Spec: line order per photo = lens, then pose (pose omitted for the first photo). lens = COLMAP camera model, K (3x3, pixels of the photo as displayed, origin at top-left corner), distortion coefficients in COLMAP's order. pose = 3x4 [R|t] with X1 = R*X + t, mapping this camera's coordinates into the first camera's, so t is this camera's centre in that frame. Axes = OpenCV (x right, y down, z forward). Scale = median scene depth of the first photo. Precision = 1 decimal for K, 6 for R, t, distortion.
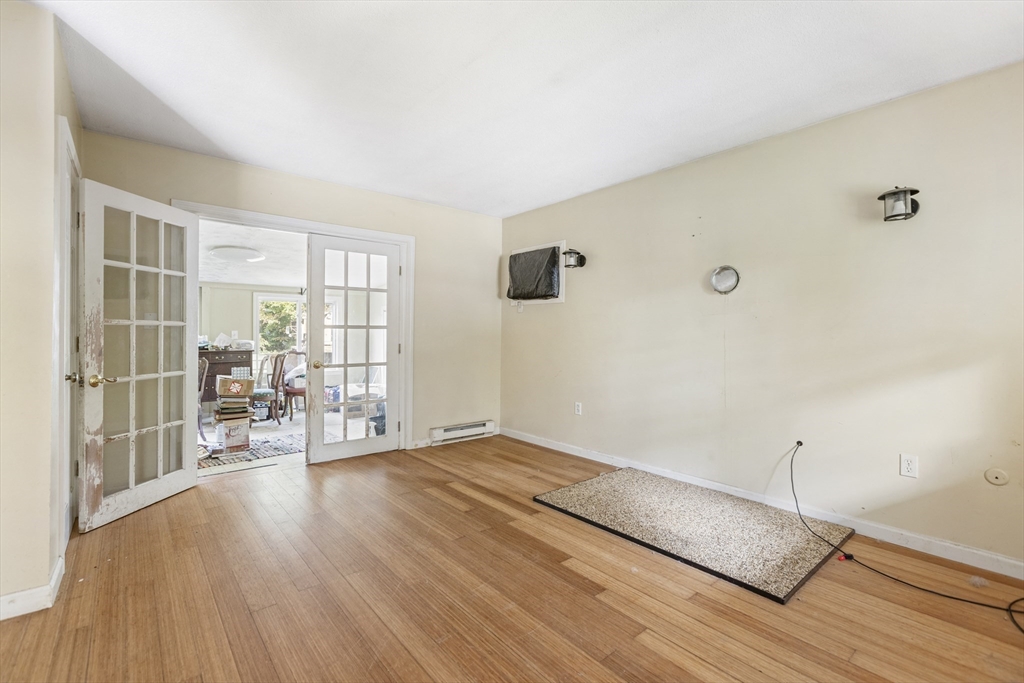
lens RADIAL K [[455.4, 0, 513.7], [0, 455.4, 335.2], [0, 0, 1]] dist [0.003418, -0.001161]
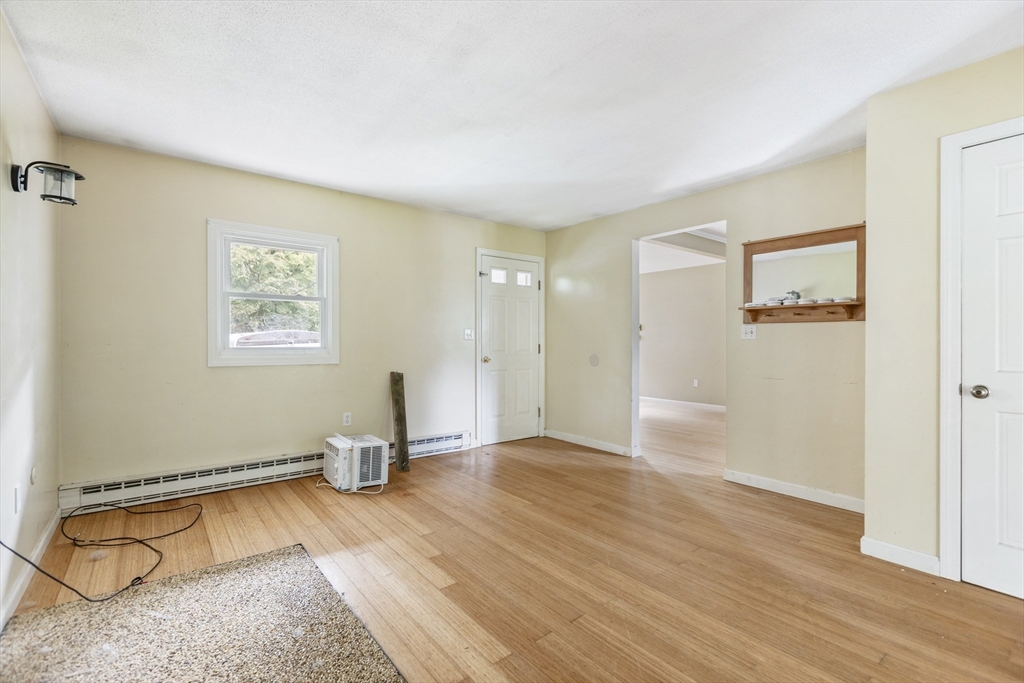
lens RADIAL K [[455.4, 0, 512.4], [0, 455.4, 341.6], [0, 0, 1]] dist [0.003418, -0.001161]
pose [[-0.999573, -0.009406, 0.027649, -0.036946], [-0.009300, 0.999949, 0.003987, -0.005594], [-0.027685, 0.003728, -0.999610, 2.065366]]
